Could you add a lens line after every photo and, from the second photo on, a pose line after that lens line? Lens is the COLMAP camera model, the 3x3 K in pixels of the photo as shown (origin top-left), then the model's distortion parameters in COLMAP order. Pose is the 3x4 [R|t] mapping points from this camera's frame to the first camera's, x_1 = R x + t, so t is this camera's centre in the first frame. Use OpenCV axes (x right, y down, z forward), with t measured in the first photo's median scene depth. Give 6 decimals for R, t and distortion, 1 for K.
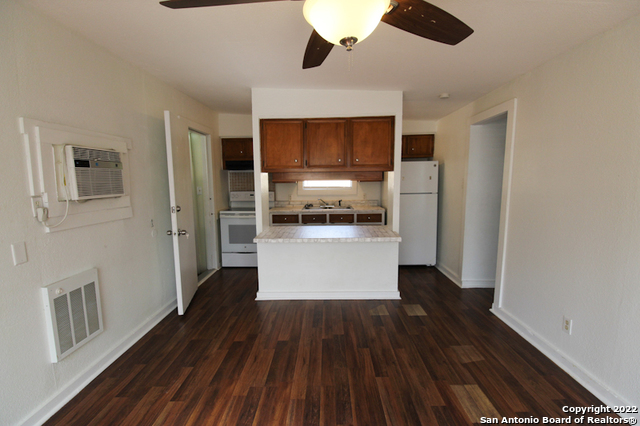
lens RADIAL K [[295.5, 0, 323.2], [0, 295.5, 212.4], [0, 0, 1]] dist [-0.001712, -0.011672]
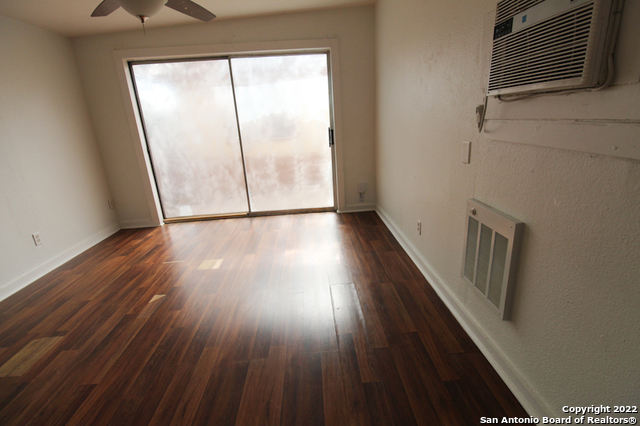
lens RADIAL K [[295.5, 0, 323.2], [0, 295.5, 212.4], [0, 0, 1]] dist [-0.001712, -0.011672]
pose [[-0.995384, 0.087012, -0.040488, -0.382633], [0.062688, 0.908930, 0.412210, -0.089965], [0.072668, 0.407769, -0.910189, 1.513539]]
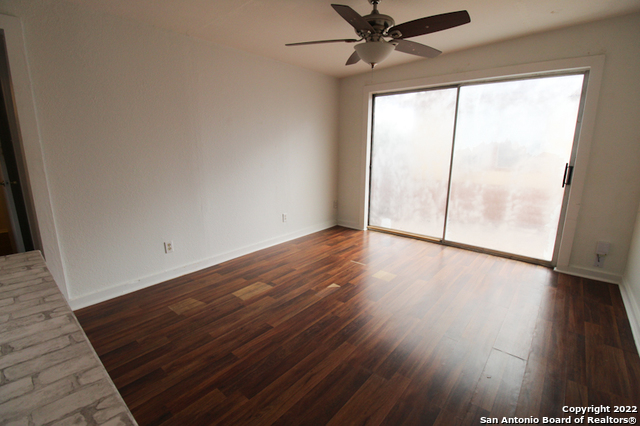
lens RADIAL K [[295.5, 0, 323.2], [0, 295.5, 212.4], [0, 0, 1]] dist [-0.001712, -0.011672]
pose [[-0.772150, -0.129397, 0.622126, -0.531617], [0.080578, 0.951205, 0.297852, -0.108026], [-0.630311, 0.280116, -0.724046, 1.507652]]
